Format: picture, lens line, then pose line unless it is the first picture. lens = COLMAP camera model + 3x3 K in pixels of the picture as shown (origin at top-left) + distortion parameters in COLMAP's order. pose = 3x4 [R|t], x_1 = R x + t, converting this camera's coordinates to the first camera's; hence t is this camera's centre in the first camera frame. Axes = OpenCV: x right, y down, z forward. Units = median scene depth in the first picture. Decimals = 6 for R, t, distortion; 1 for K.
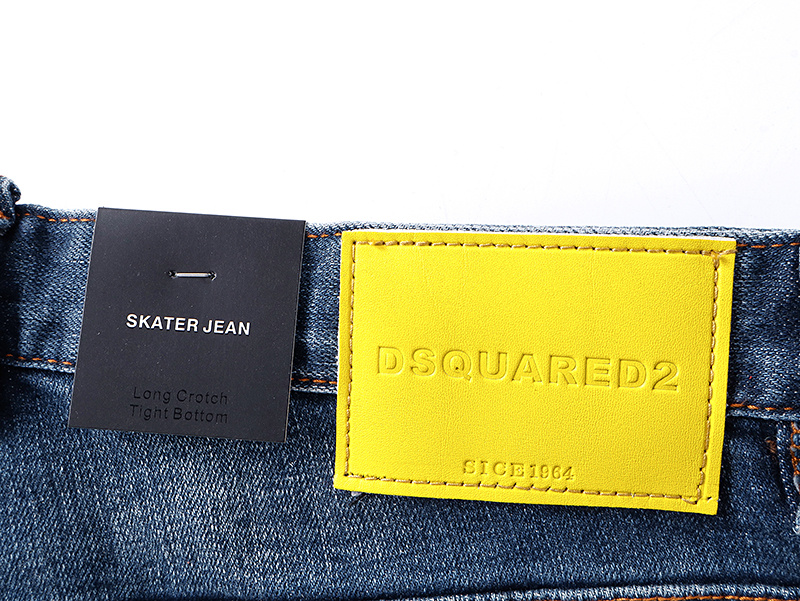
lens RADIAL K [[808.8, 0, 400.0], [0, 808.8, 300.5], [0, 0, 1]] dist [0.024780, -0.014852]
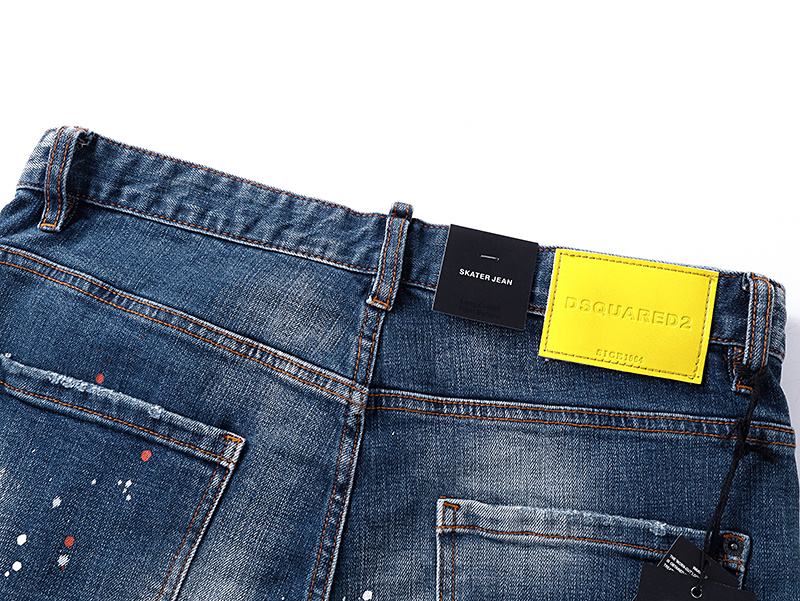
lens RADIAL K [[808.8, 0, 400.0], [0, 808.8, 300.5], [0, 0, 1]] dist [0.024780, -0.014852]
pose [[0.986656, 0.159636, 0.032048, -0.580215], [-0.152015, 0.973663, -0.169919, 0.540160], [-0.058329, 0.162780, 0.984937, -1.298994]]
